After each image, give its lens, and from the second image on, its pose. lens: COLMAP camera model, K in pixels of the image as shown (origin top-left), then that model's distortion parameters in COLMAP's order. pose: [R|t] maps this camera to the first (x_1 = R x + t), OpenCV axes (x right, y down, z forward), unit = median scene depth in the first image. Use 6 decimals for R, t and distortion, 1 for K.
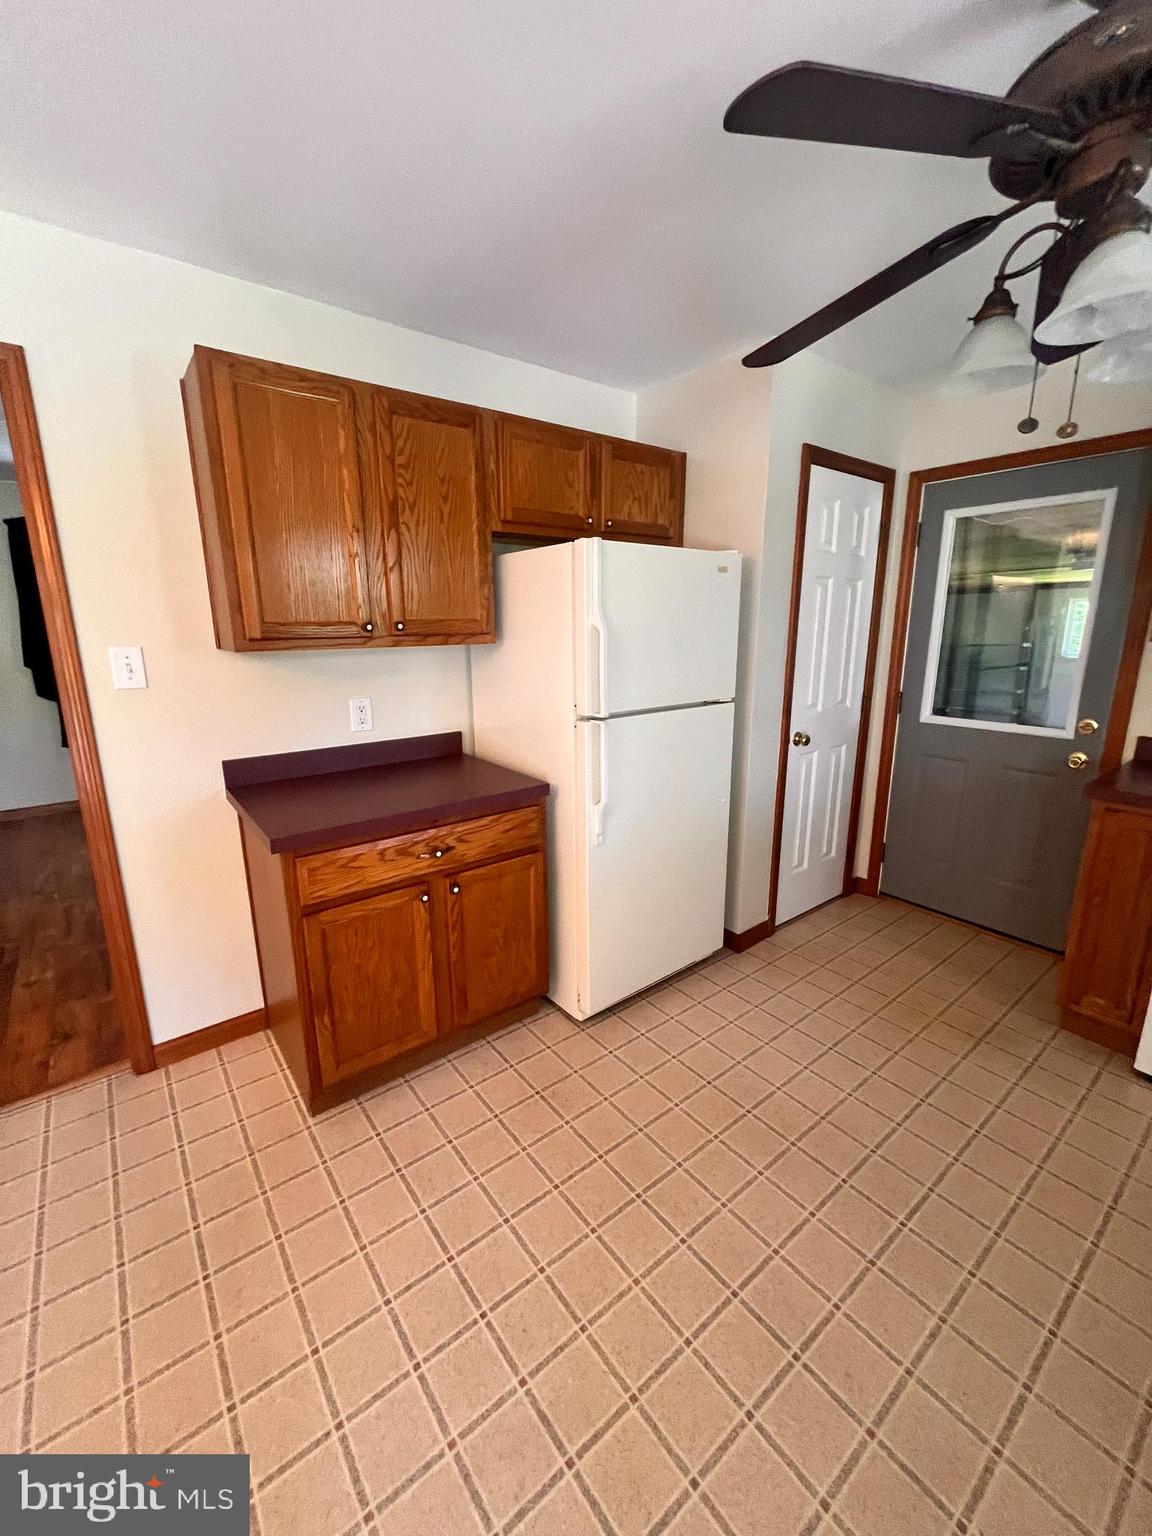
lens RADIAL K [[615.9, 0, 569.0], [0, 615.9, 767.2], [0, 0, 1]] dist [-0.003050, -0.000494]
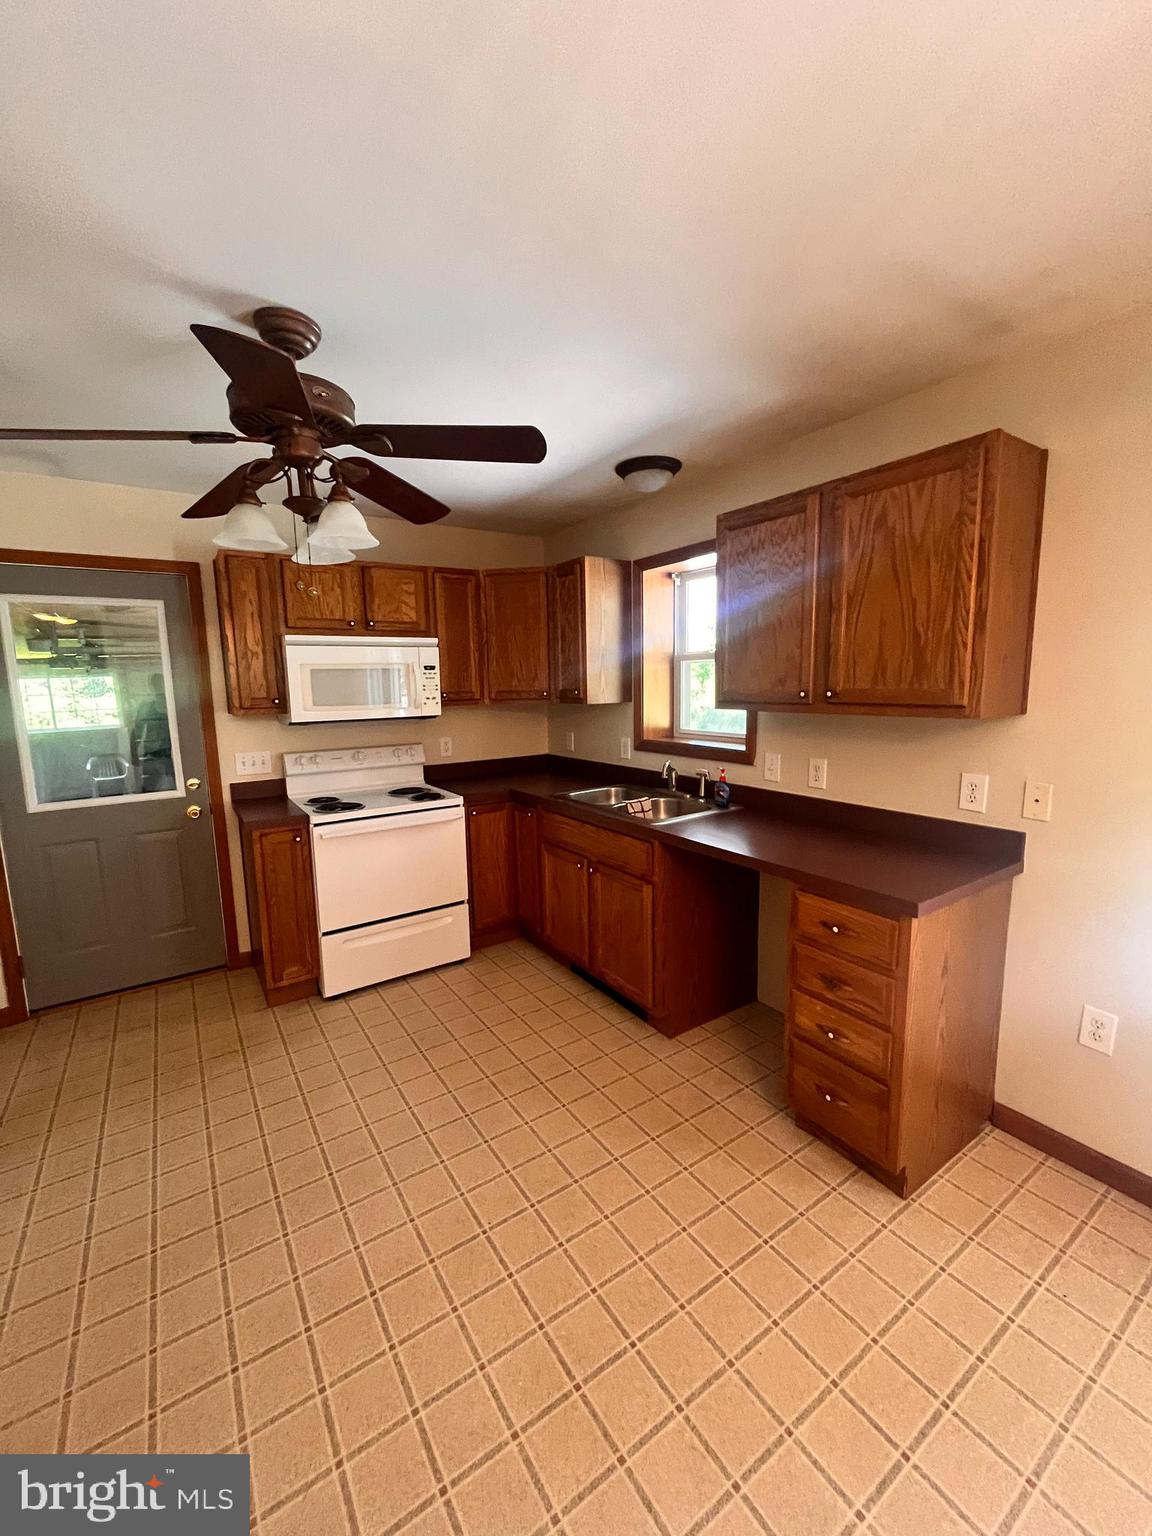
lens RADIAL K [[615.9, 0, 572.1], [0, 615.9, 768.3], [0, 0, 1]] dist [-0.003050, -0.000494]
pose [[0.072436, -0.135153, 0.988173, -0.380335], [0.248789, 0.961905, 0.113323, -0.053886], [-0.965845, 0.237638, 0.103301, 0.130865]]
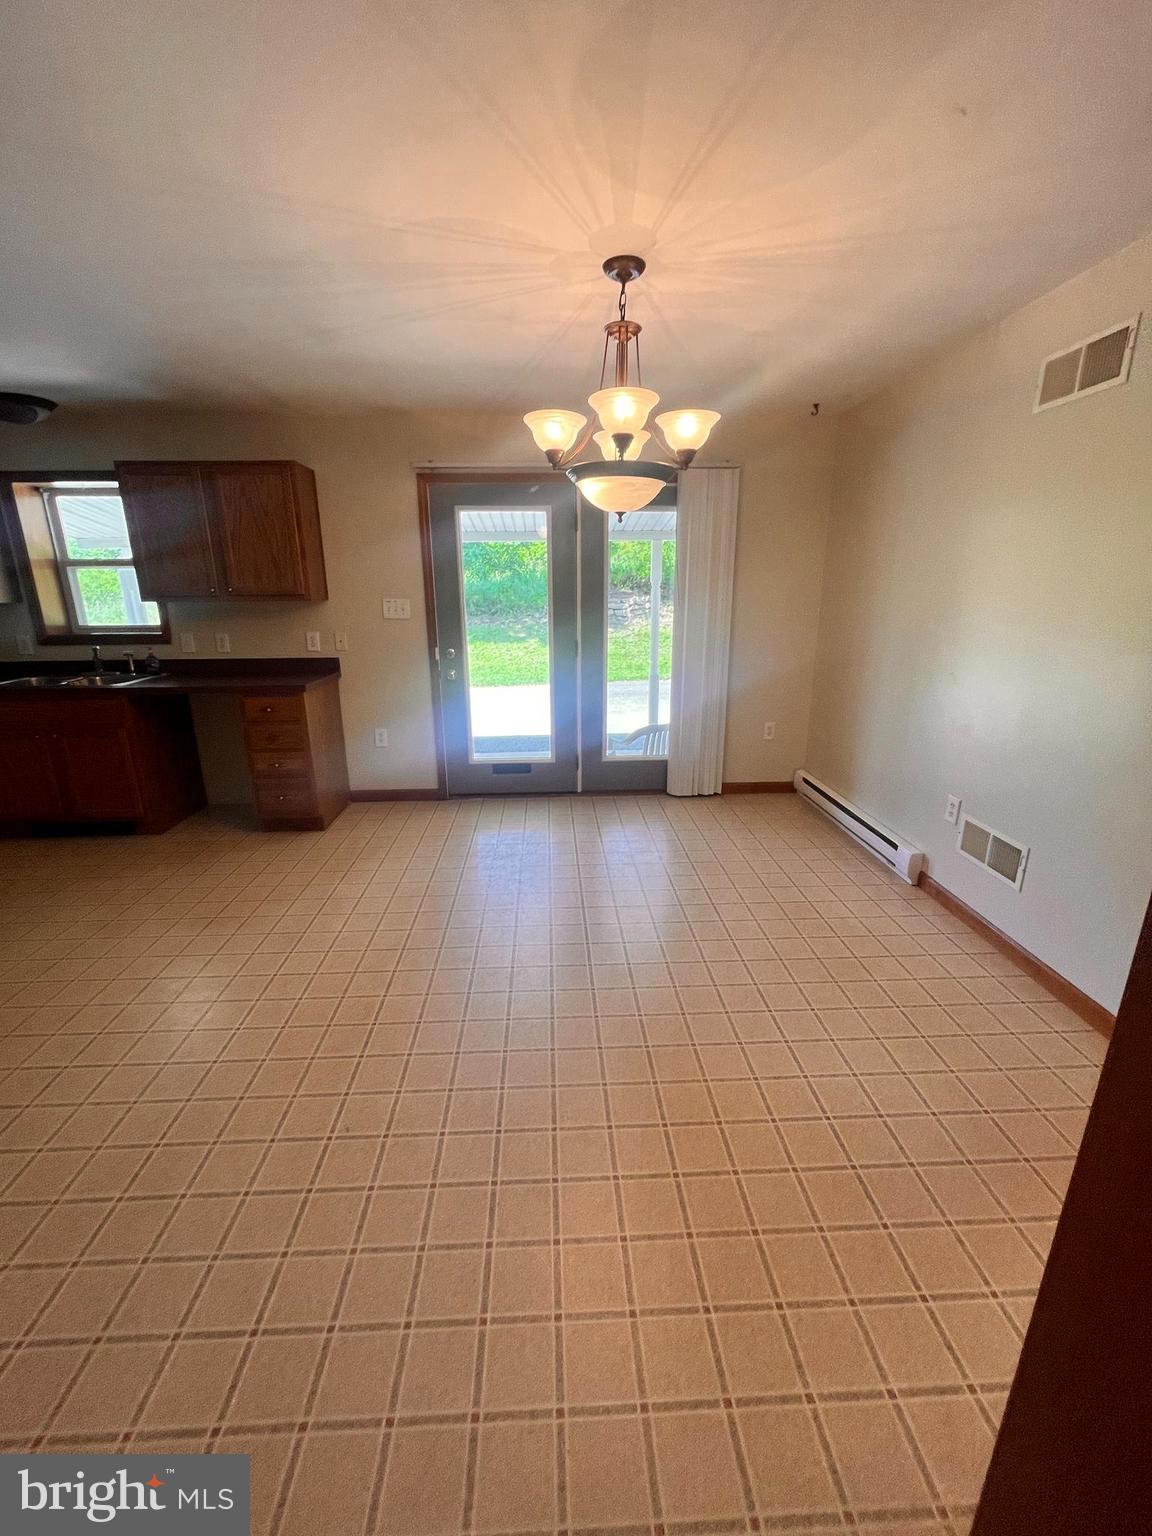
lens RADIAL K [[615.9, 0, 570.8], [0, 615.9, 767.8], [0, 0, 1]] dist [-0.003050, -0.000494]
pose [[-0.816151, -0.149290, 0.558221, -1.129850], [0.144351, 0.882744, 0.447130, -0.141608], [-0.559518, 0.445506, -0.698902, 0.667880]]
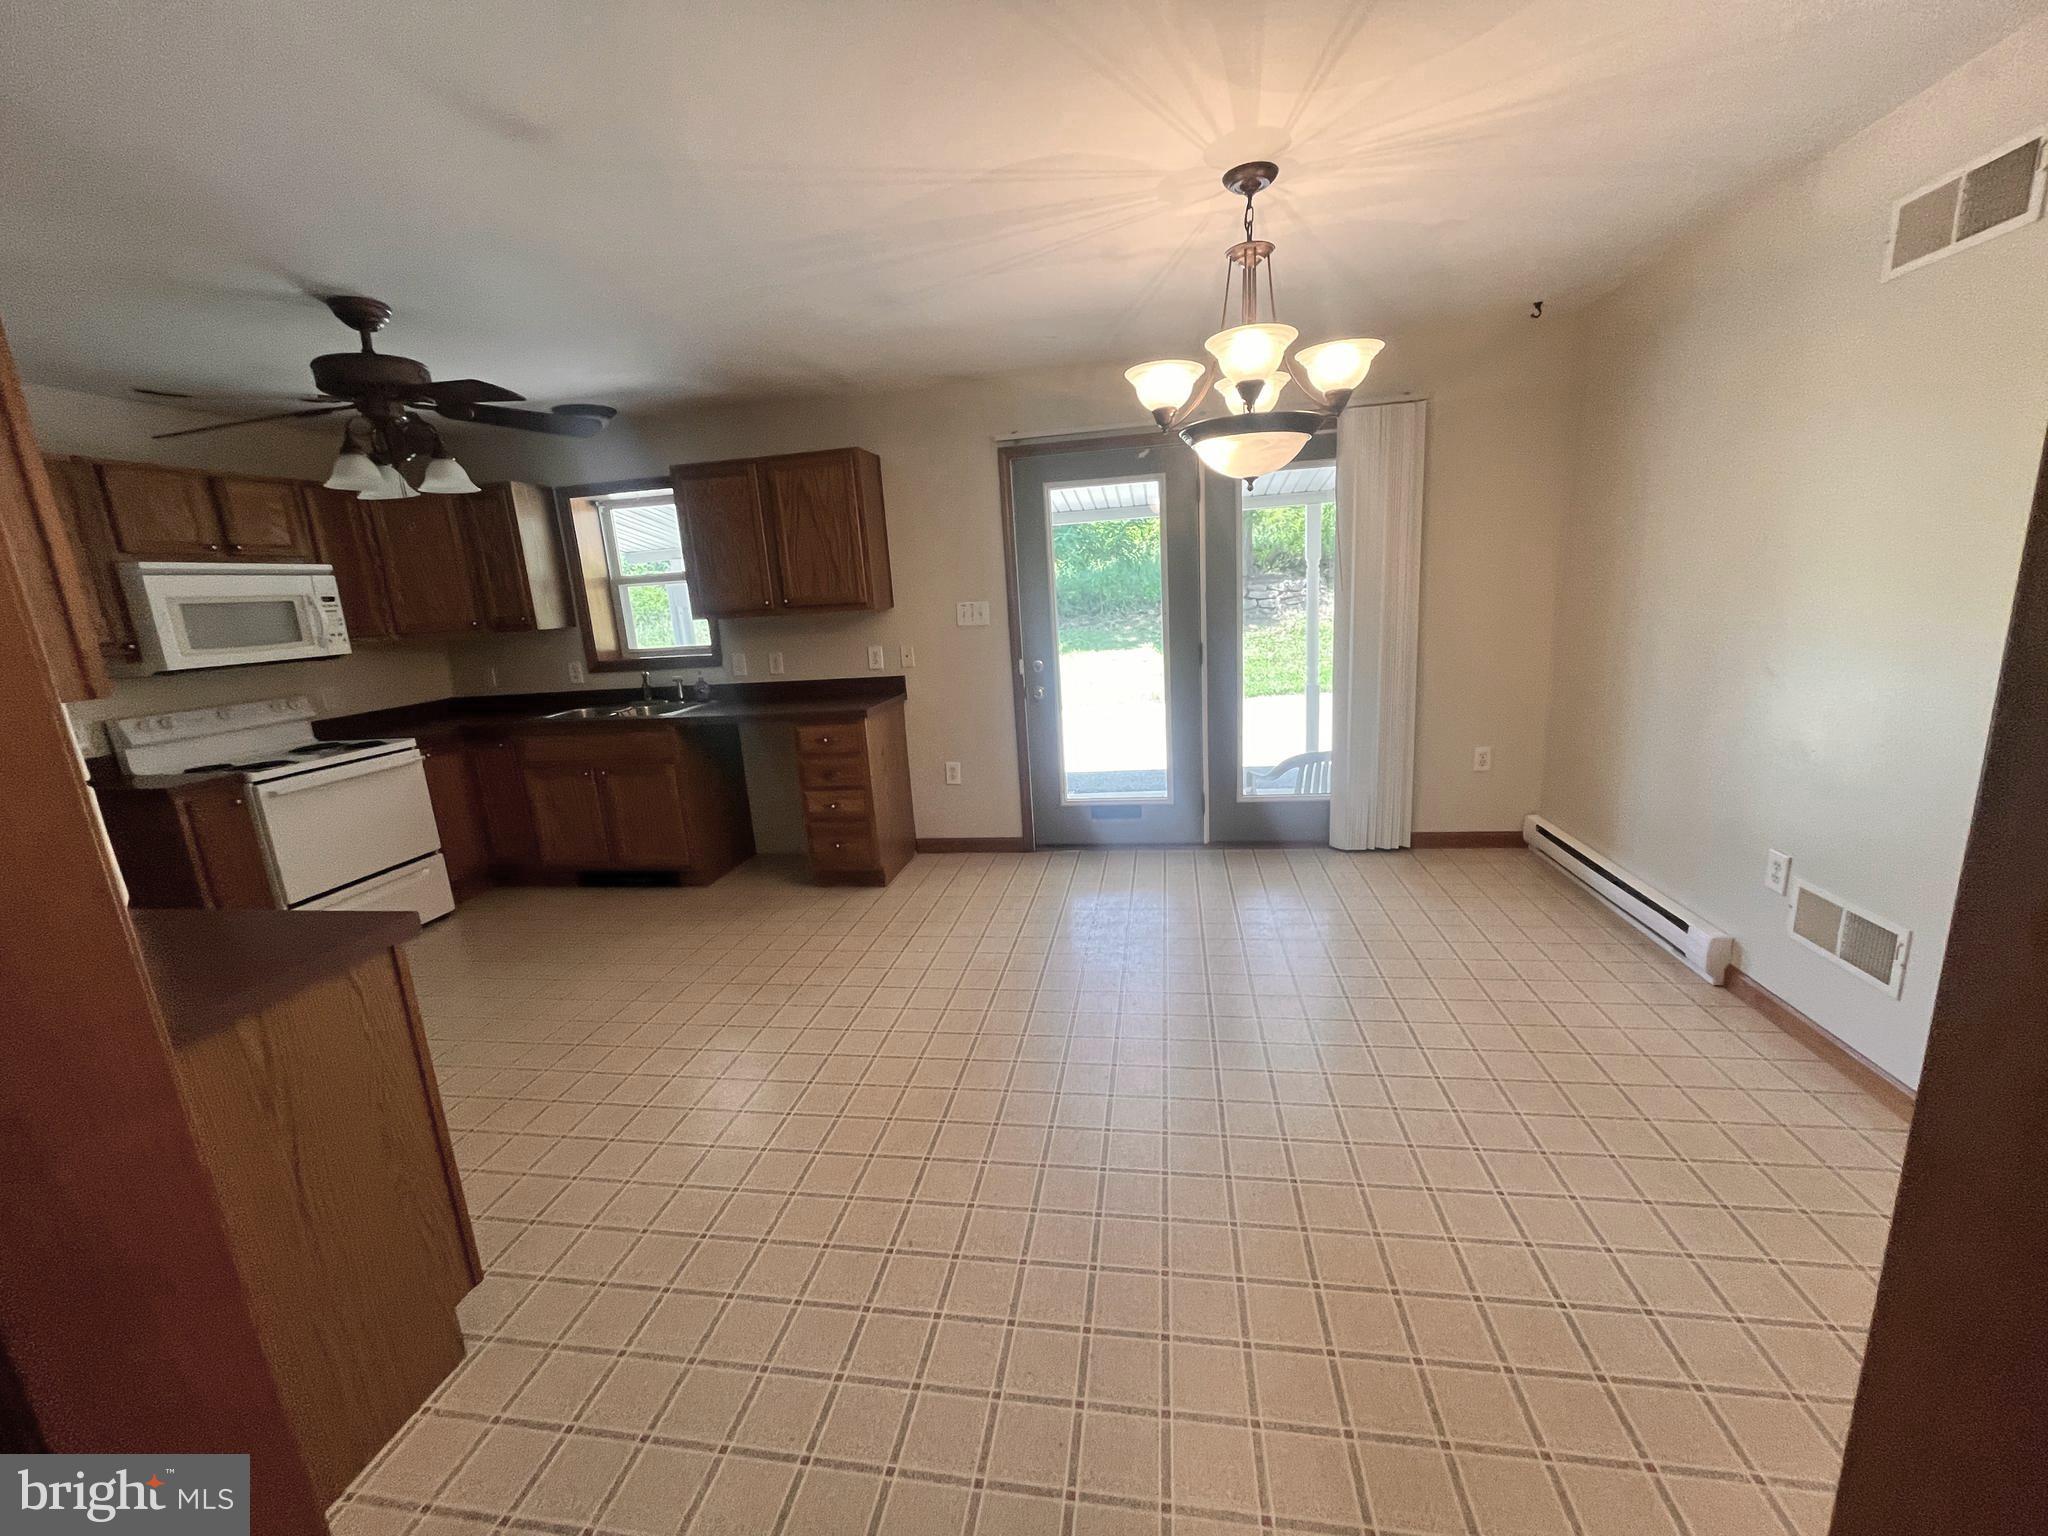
lens RADIAL K [[821.2, 0, 1016.0], [0, 821.2, 774.2], [0, 0, 1]] dist [-0.003050, -0.000494]
pose [[-0.672577, -0.115653, 0.730934, -1.171265], [0.235596, 0.902858, 0.359642, -0.151956], [-0.701523, 0.414092, -0.579993, 0.699358]]
